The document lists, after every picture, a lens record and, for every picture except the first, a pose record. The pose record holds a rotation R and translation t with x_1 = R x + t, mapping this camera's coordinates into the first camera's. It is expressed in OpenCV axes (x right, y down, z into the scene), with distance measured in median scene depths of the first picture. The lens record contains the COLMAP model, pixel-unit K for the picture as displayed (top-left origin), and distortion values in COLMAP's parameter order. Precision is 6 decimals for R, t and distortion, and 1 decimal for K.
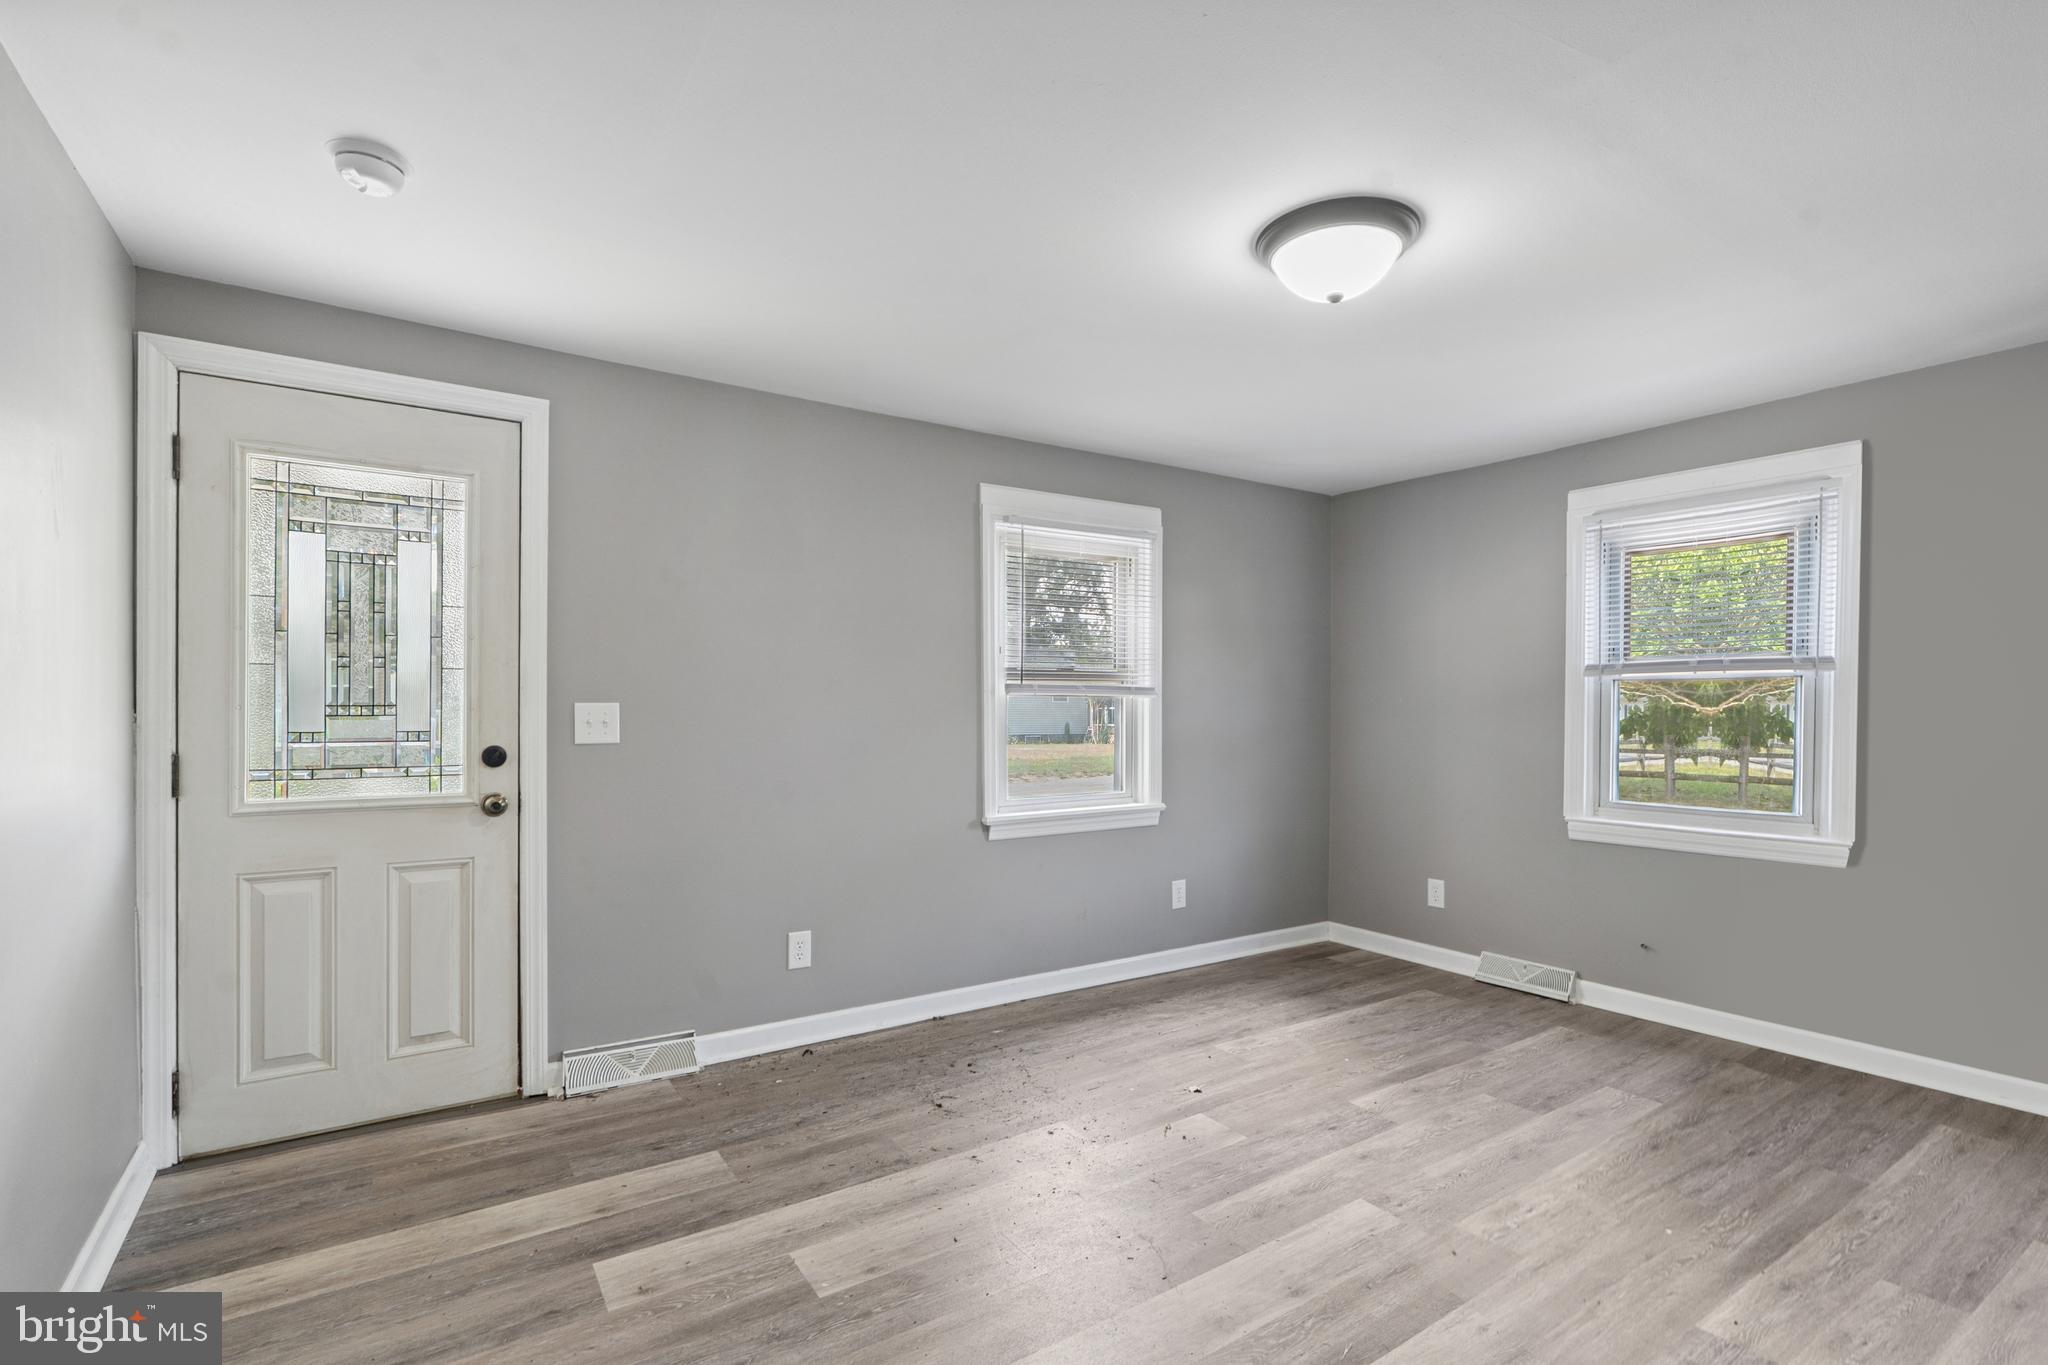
lens RADIAL K [[936.4, 0, 1002.2], [0, 936.4, 717.2], [0, 0, 1]] dist [0.001643, 0.000018]
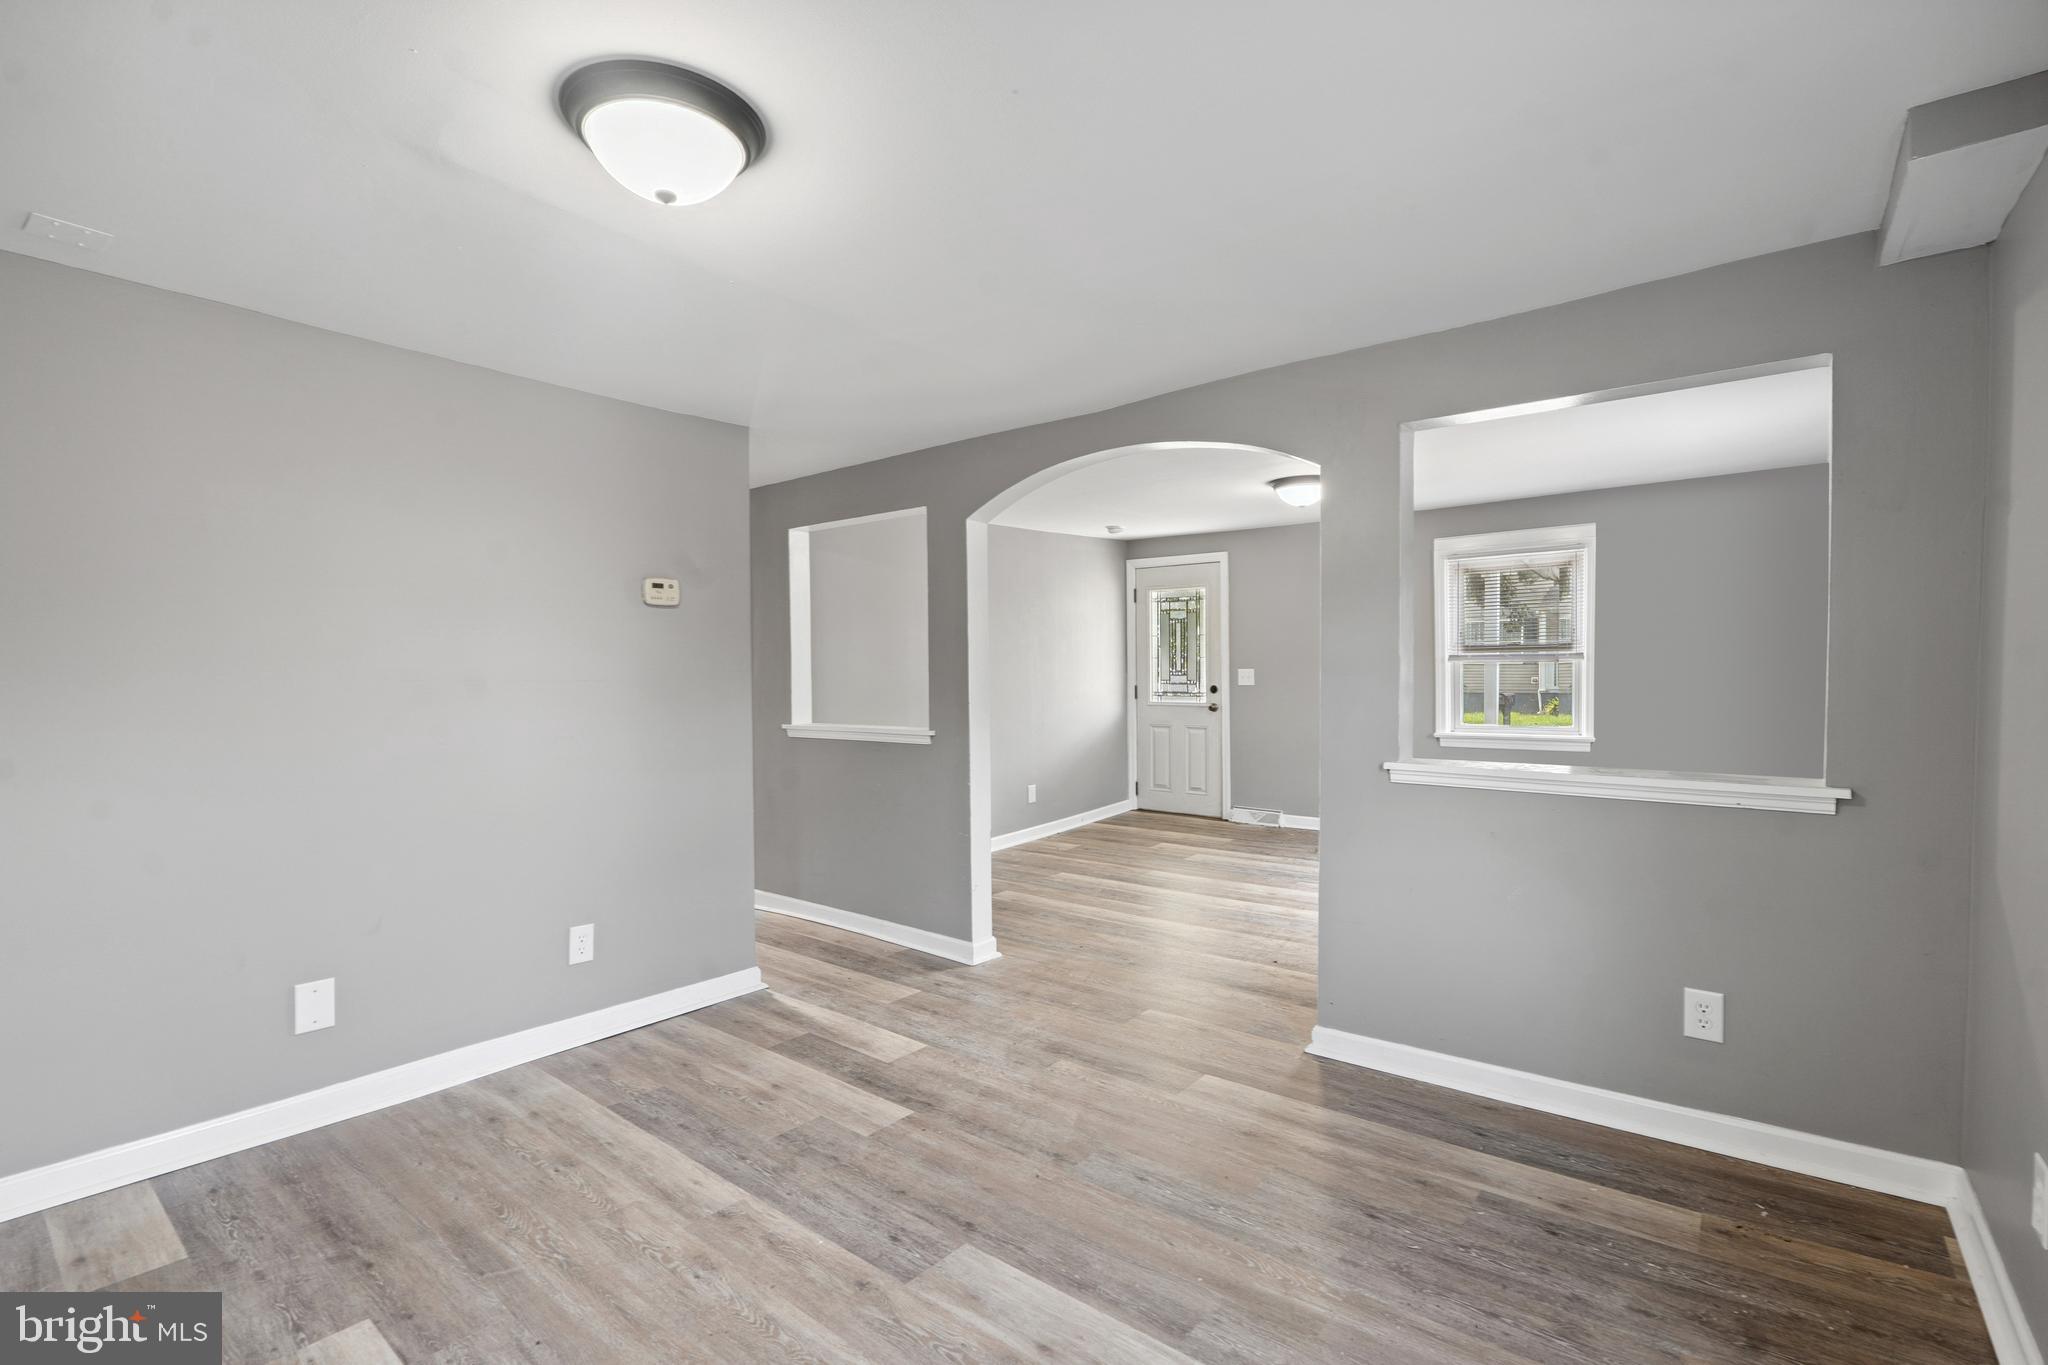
lens RADIAL K [[936.4, 0, 1019.5], [0, 936.4, 680.3], [0, 0, 1]] dist [0.001643, 0.000018]
pose [[0.312255, 0.015008, -0.949880, 1.845330], [0.009928, 0.999769, 0.019060, -0.040902], [0.949946, -0.015382, 0.312034, -0.363465]]
